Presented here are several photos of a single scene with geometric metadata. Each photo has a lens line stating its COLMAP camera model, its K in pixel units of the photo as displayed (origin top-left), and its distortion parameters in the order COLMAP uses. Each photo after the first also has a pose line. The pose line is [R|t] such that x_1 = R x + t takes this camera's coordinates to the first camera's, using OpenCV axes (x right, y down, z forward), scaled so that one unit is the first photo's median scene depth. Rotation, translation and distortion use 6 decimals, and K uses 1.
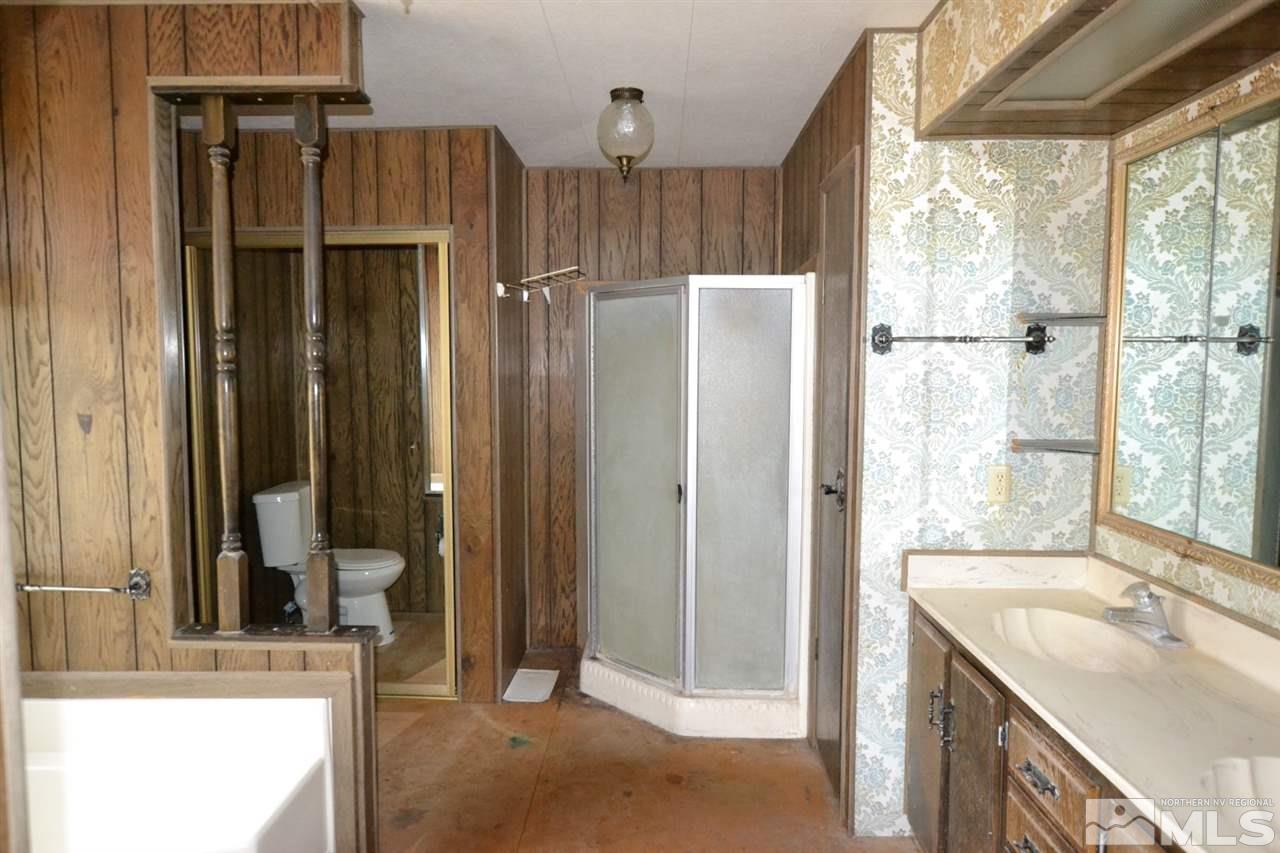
lens RADIAL K [[706.2, 0, 638.0], [0, 706.2, 417.7], [0, 0, 1]] dist [-0.016934, 0.000731]
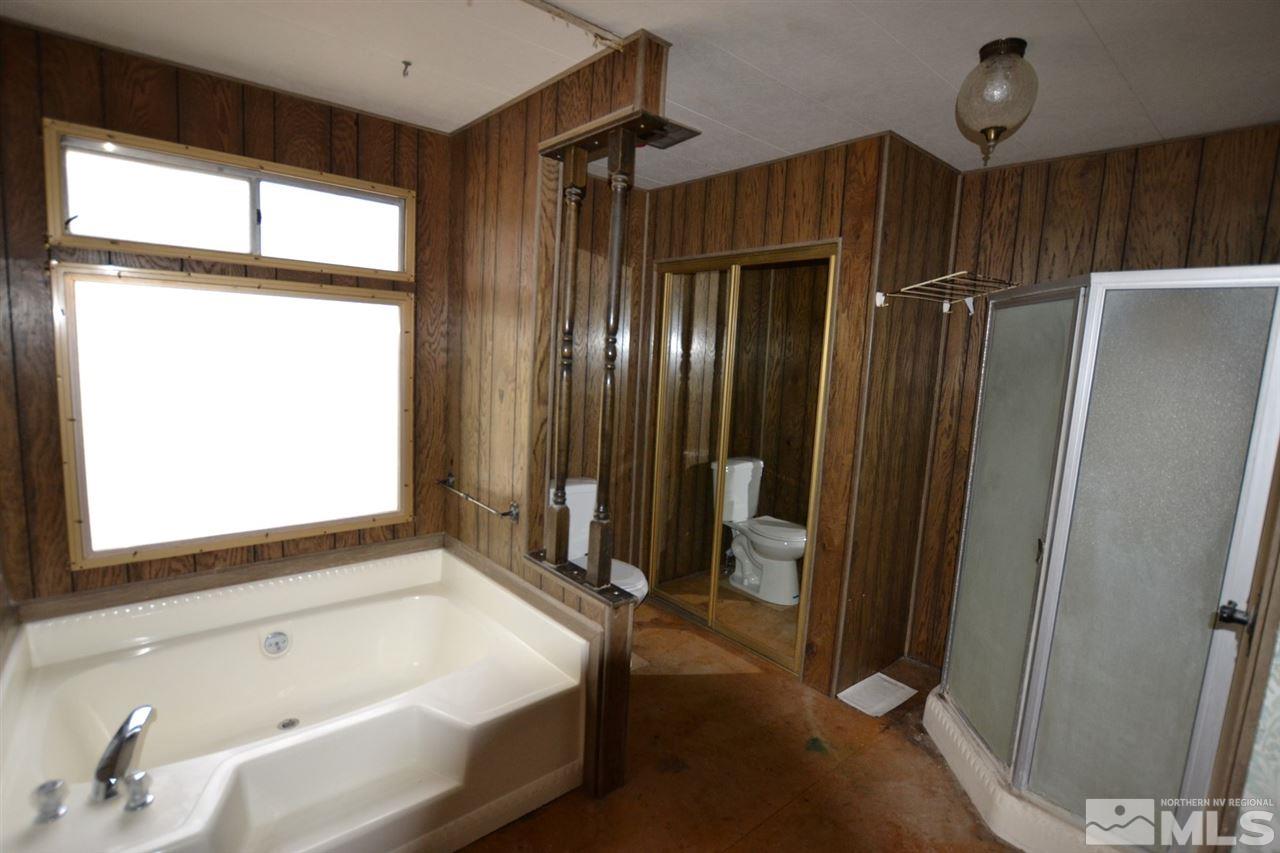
lens RADIAL K [[571.6, 0, 640.0], [0, 571.6, 426.5], [0, 0, 1]] dist [-0.029127, 0.000821]
pose [[0.707665, 0.125022, -0.695399, 0.143511], [-0.106748, 0.991841, 0.069687, -0.024263], [0.698437, 0.024918, 0.715237, 0.201347]]
